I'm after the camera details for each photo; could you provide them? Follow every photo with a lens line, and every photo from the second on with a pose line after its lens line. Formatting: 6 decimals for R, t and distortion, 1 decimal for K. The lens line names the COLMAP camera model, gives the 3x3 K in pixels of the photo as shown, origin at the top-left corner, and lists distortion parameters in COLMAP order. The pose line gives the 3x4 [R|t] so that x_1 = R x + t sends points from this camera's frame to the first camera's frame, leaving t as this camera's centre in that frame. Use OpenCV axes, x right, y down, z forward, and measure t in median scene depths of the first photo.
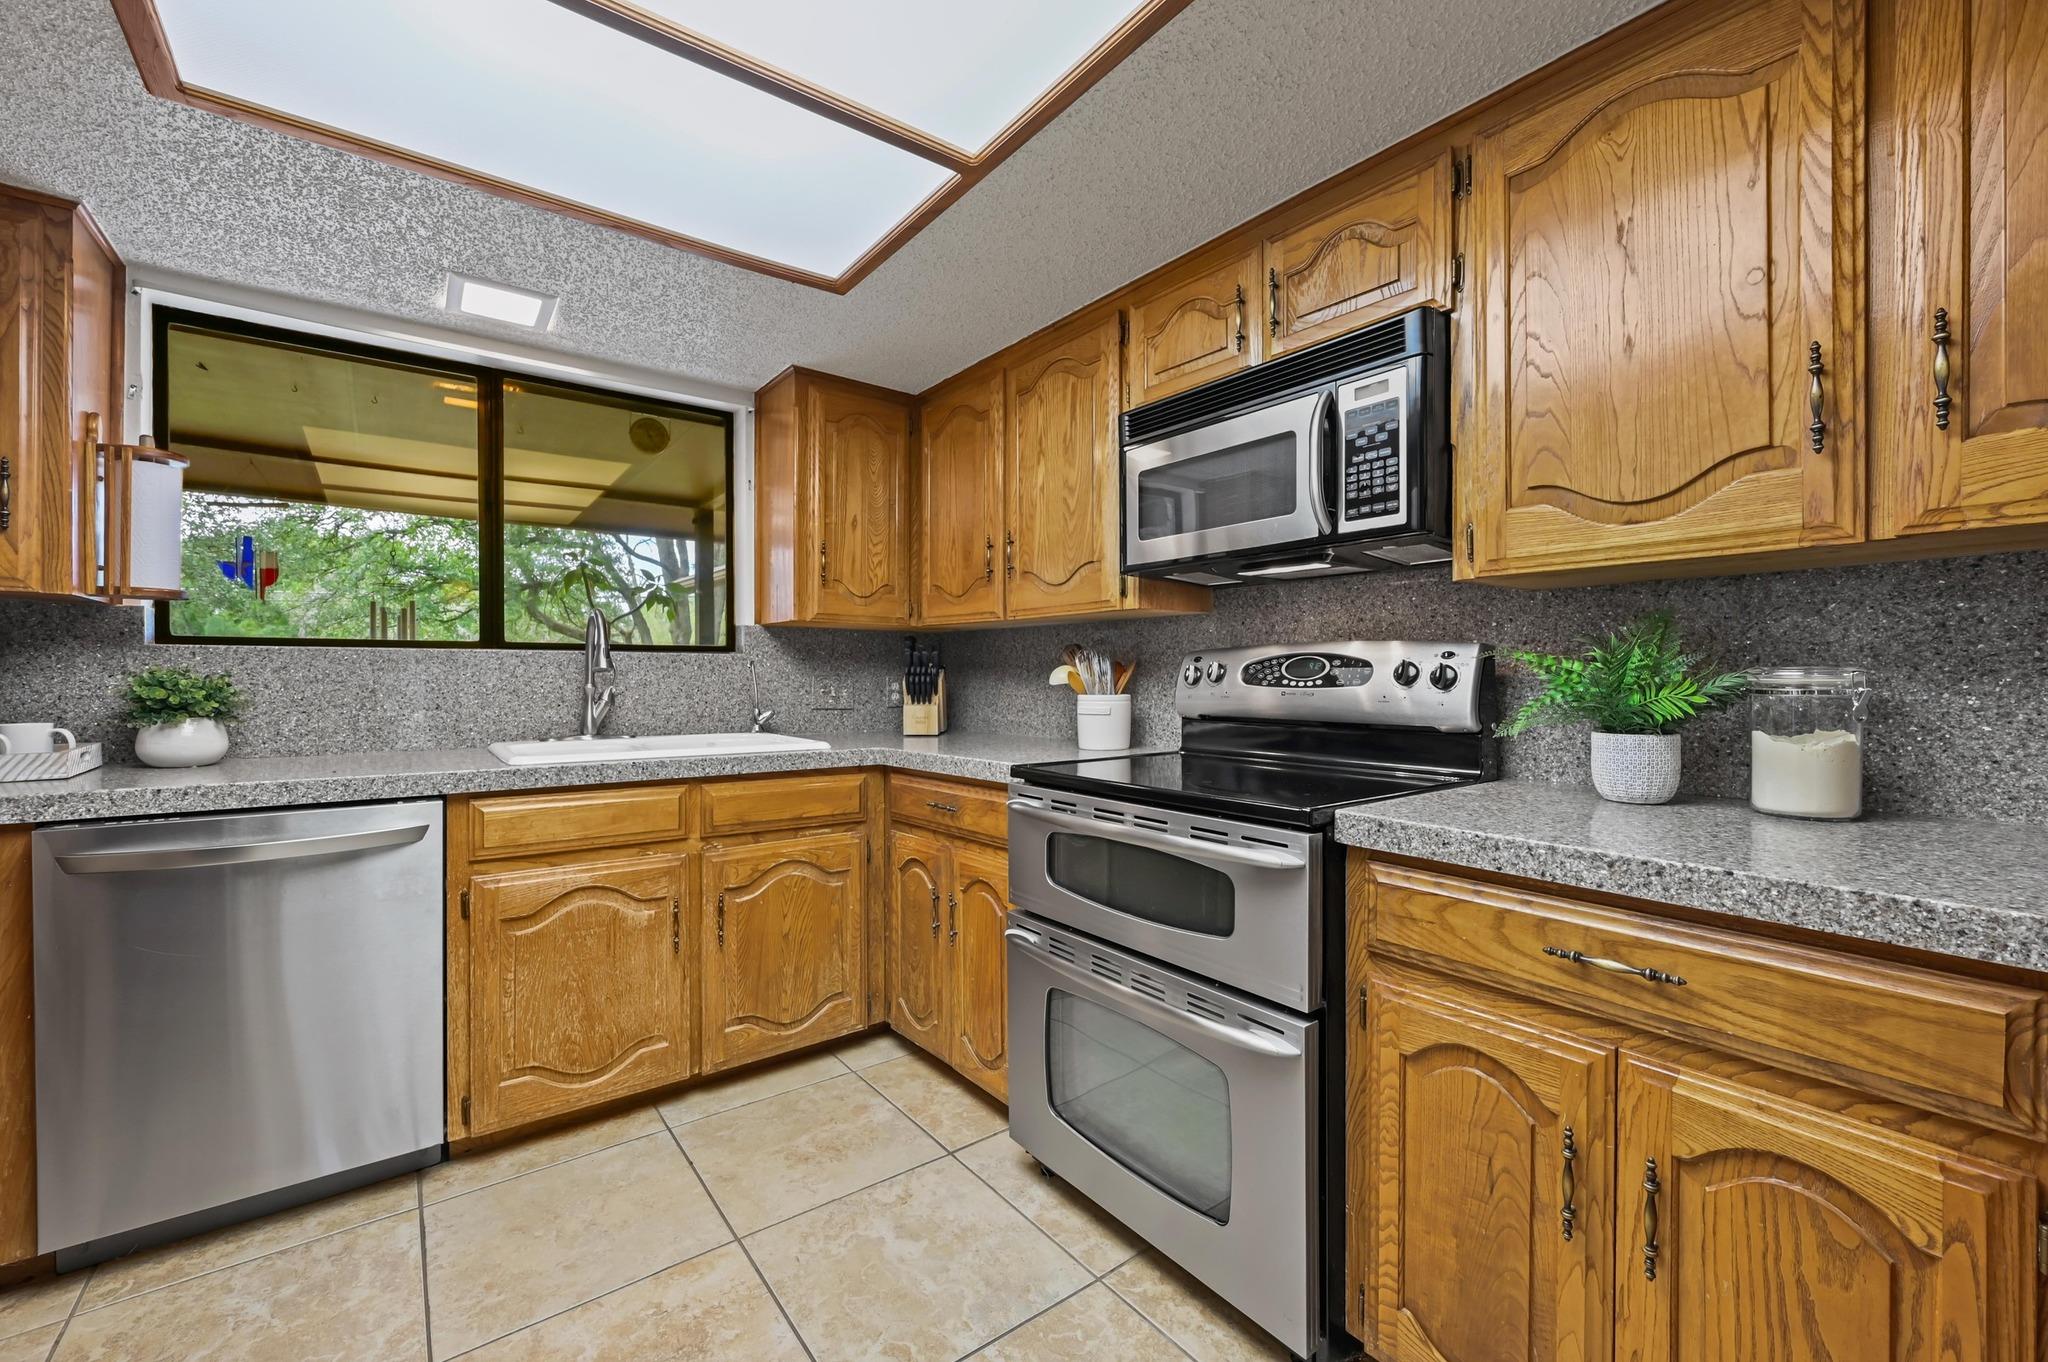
lens RADIAL K [[850.4, 0, 1024.0], [0, 850.4, 681.0], [0, 0, 1]] dist [-0.002623, -0.000582]
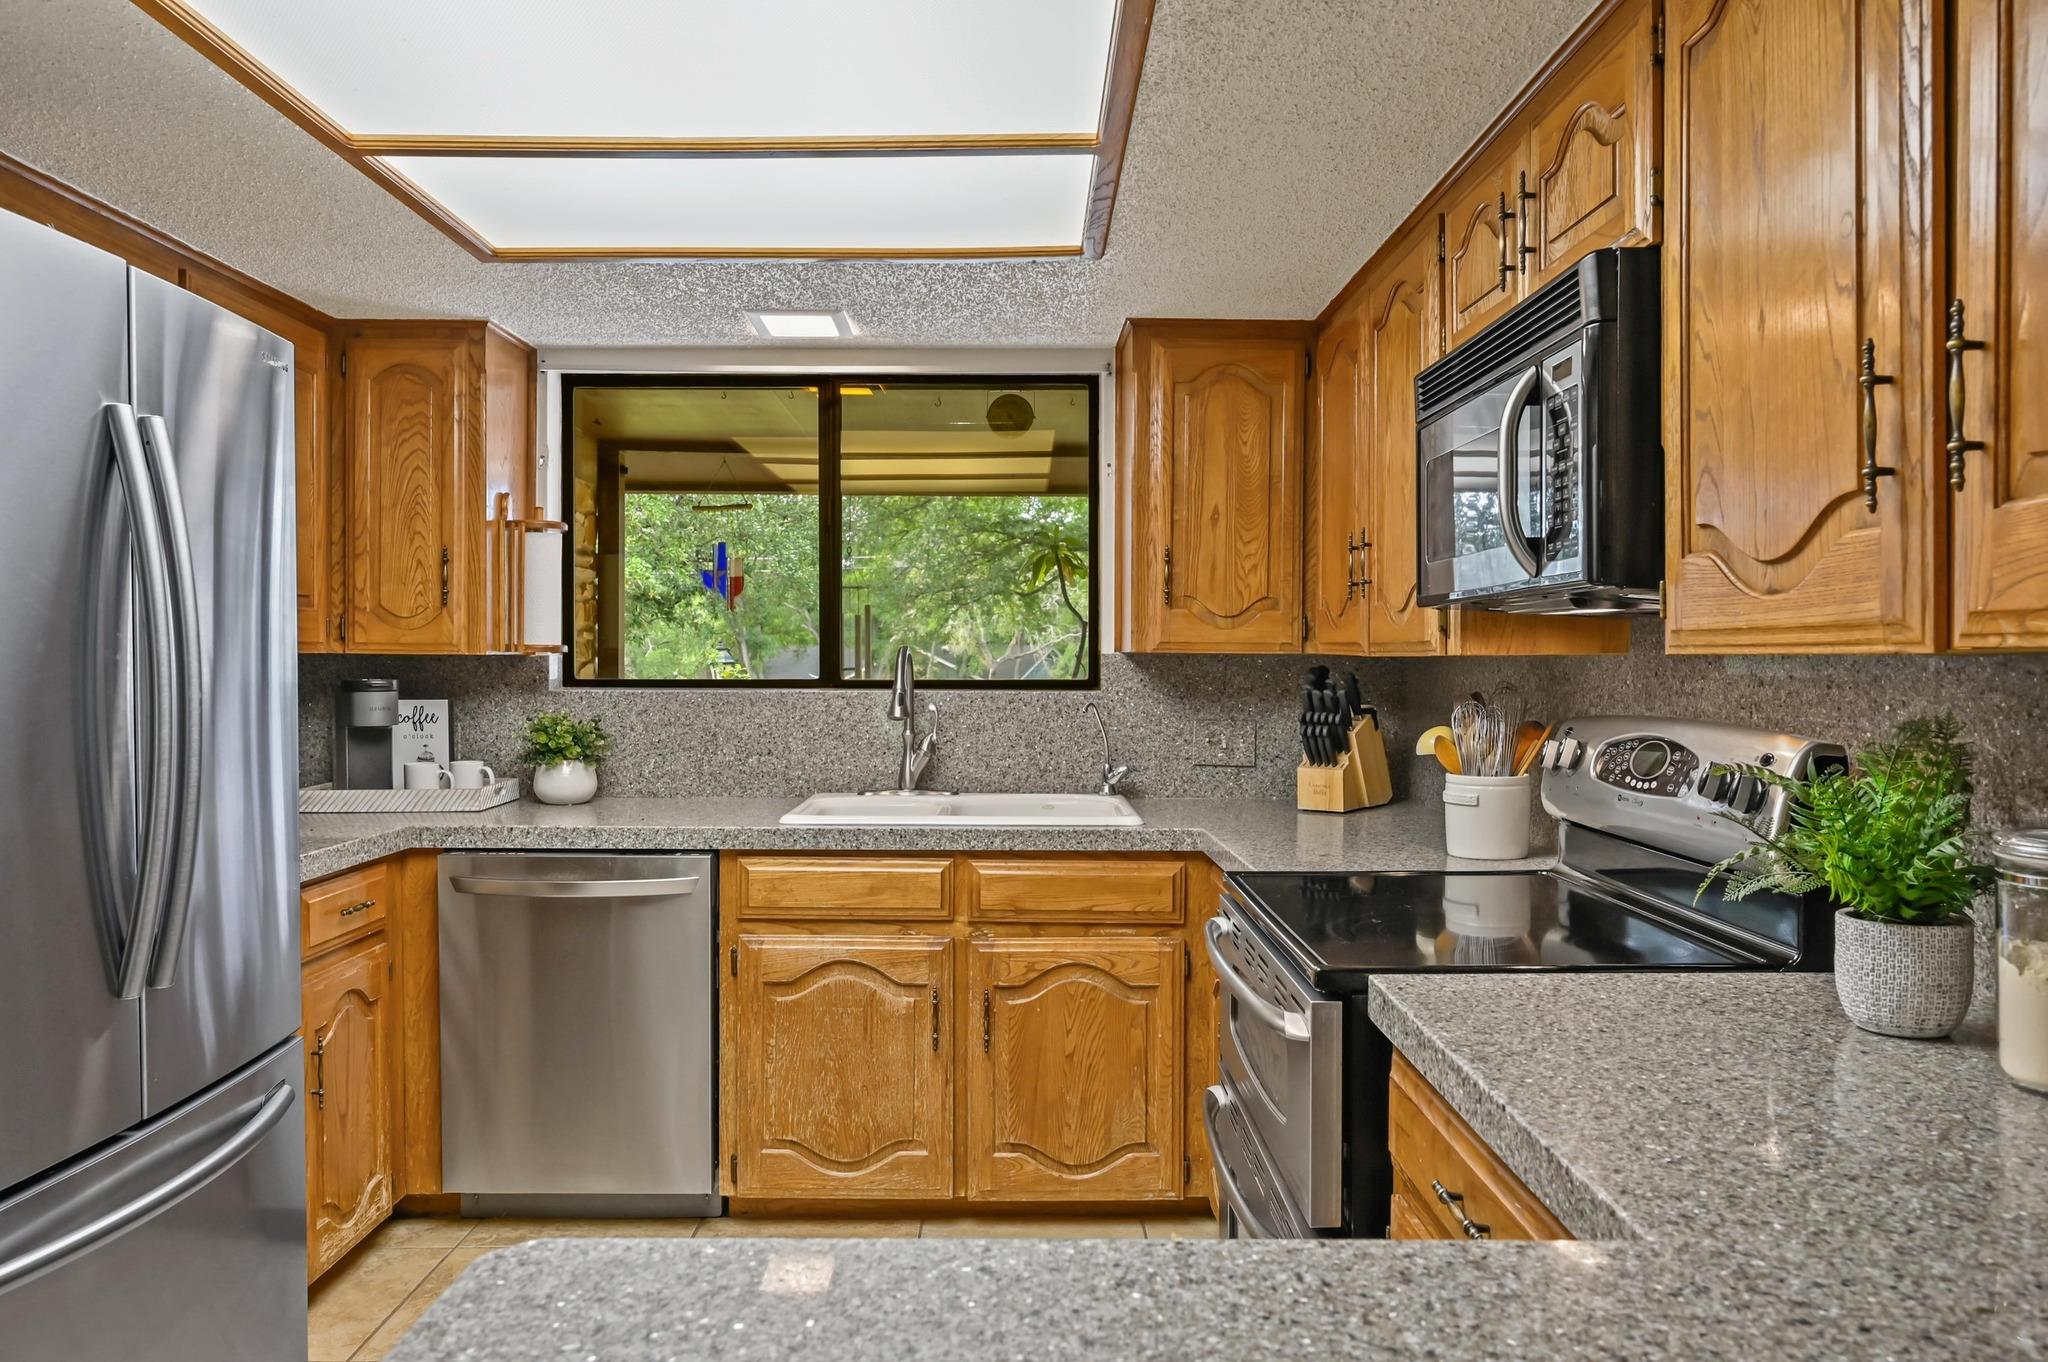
lens RADIAL K [[1483.5, 0, 1024.0], [0, 1483.5, 681.0], [0, 0, 1]] dist [-0.013770, -0.002588]
pose [[0.793955, 0.013466, -0.607827, 0.565777], [-0.006053, 0.999880, 0.014245, -0.078185], [0.607946, -0.007631, 0.793941, -0.140822]]
